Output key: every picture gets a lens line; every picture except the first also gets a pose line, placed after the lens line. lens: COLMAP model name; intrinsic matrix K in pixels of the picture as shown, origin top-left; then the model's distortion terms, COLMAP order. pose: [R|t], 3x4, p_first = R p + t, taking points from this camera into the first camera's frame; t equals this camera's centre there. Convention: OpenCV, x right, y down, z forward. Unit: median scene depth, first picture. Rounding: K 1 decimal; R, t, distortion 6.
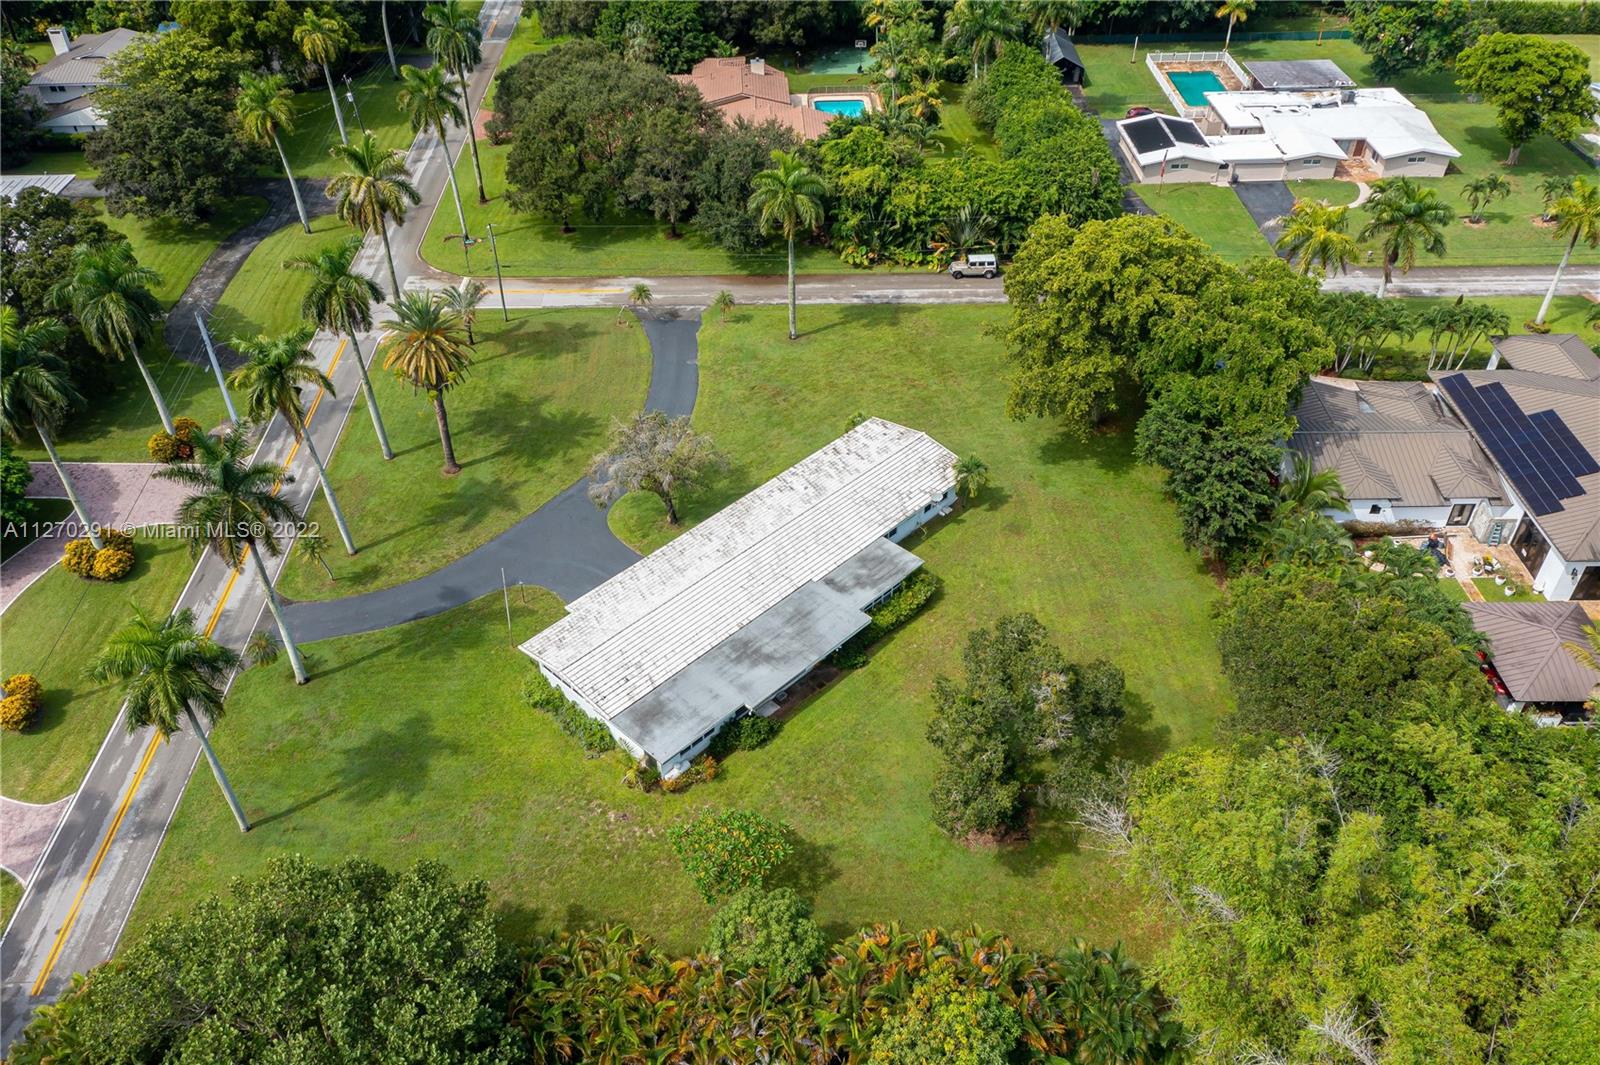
lens RADIAL K [[1270.7, 0, 798.7], [0, 1270.7, 537.4], [0, 0, 1]] dist [0.010066, 0.018000]
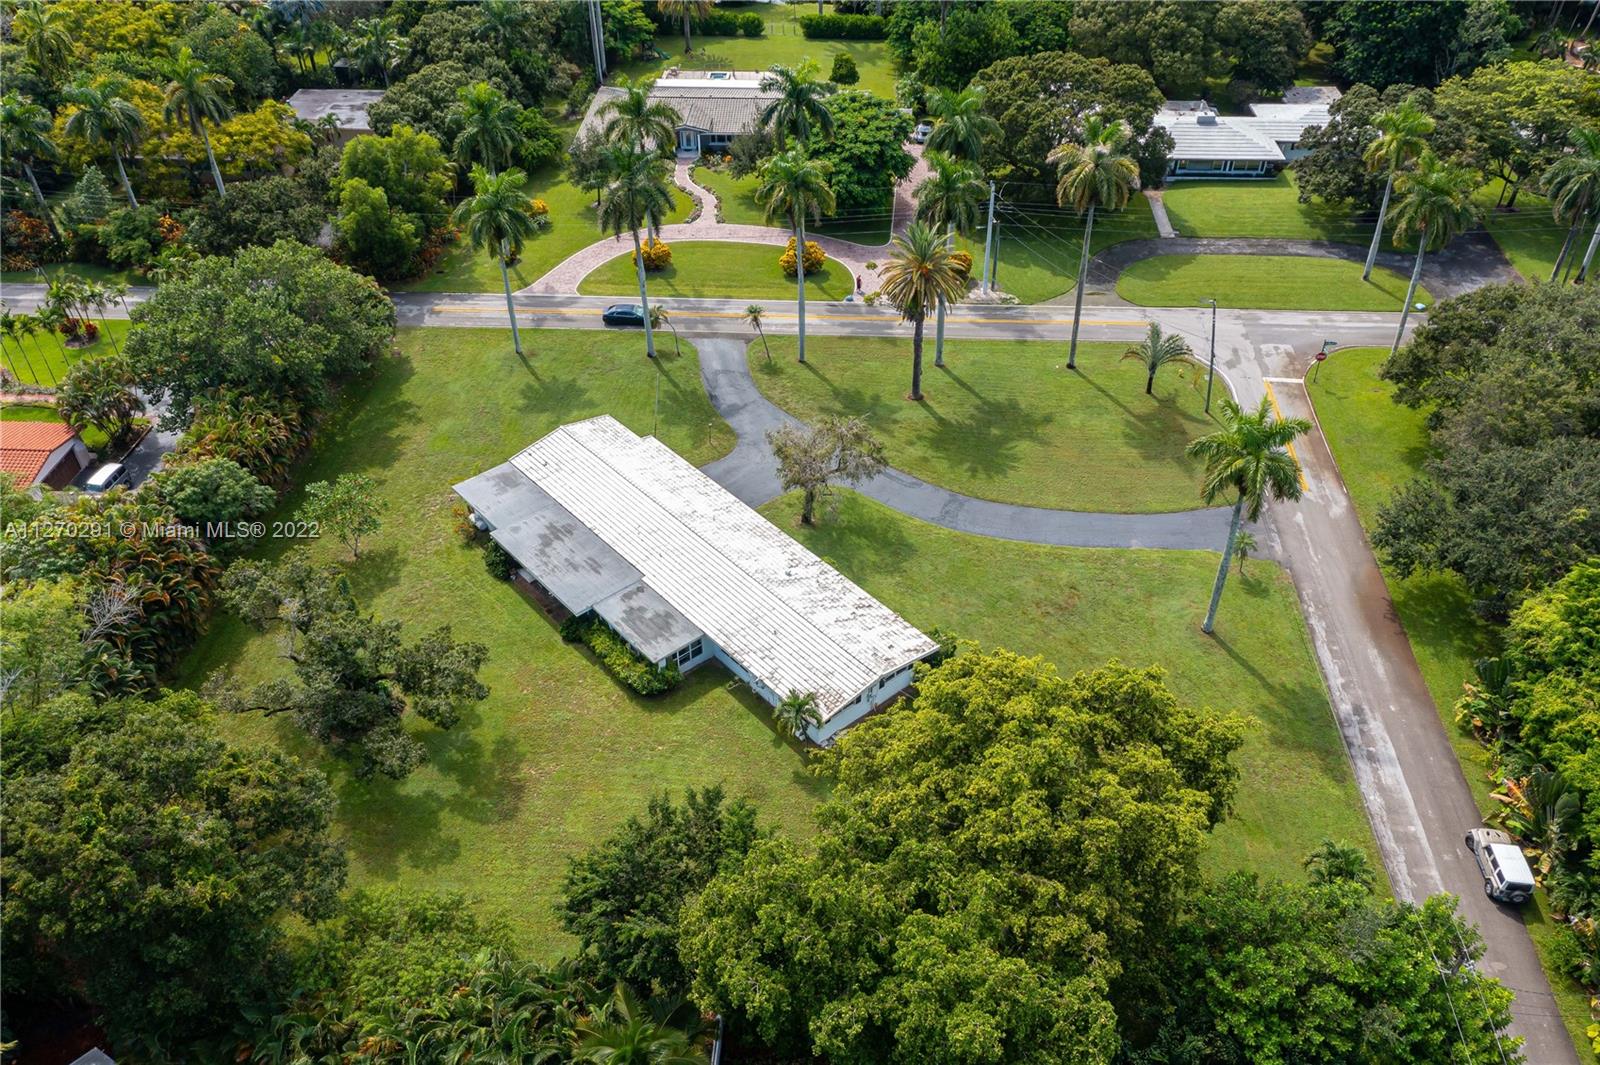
lens RADIAL K [[1270.7, 0, 798.7], [0, 1270.7, 537.4], [0, 0, 1]] dist [0.010066, 0.018000]
pose [[-0.094394, 0.634607, -0.767049, 0.775735], [-0.622266, 0.563817, 0.543043, -0.624945], [0.777094, 0.528568, 0.341674, 0.780052]]
